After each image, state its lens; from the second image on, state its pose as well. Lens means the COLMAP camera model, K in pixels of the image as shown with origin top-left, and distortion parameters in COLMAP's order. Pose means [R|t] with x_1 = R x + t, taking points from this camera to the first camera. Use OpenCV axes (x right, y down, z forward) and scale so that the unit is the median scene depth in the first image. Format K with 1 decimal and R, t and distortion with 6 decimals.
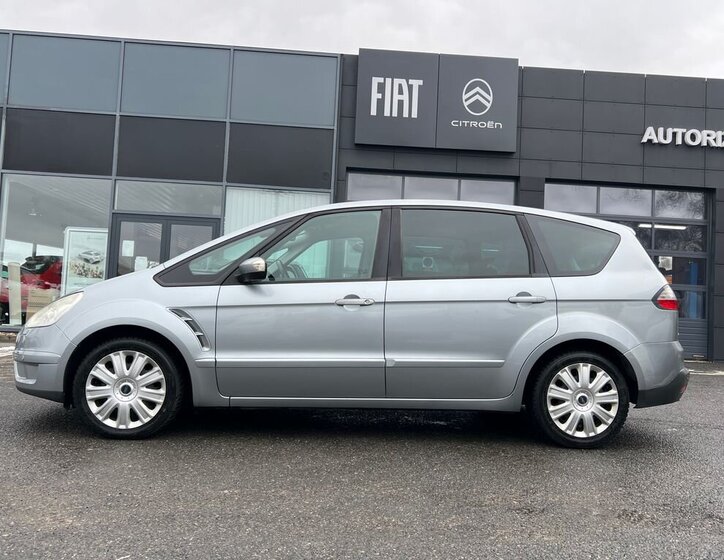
lens RADIAL K [[615.0, 0, 362.0], [0, 615.0, 280.0], [0, 0, 1]] dist [0.059701, -0.154705]
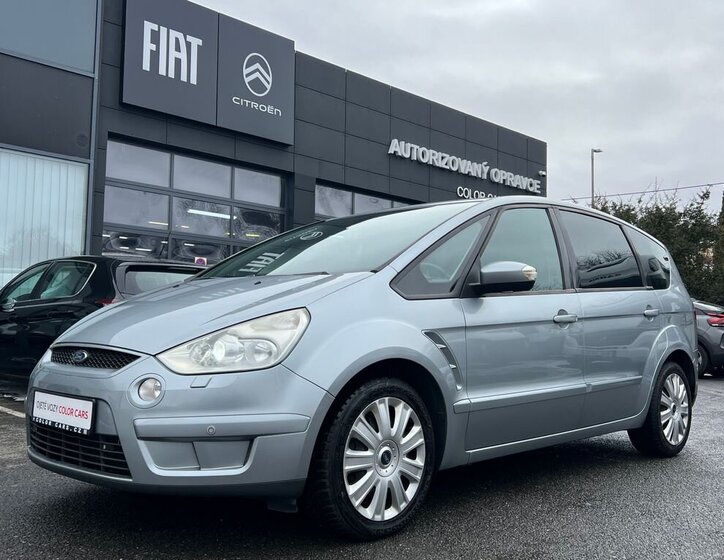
lens RADIAL K [[708.7, 0, 362.2], [0, 708.7, 264.5], [0, 0, 1]] dist [-0.001310, -0.013913]
pose [[0.758863, 0.034807, 0.650319, -0.335232], [-0.013925, 0.999210, -0.037231, 0.000585], [-0.651101, 0.019198, 0.758748, 0.169538]]
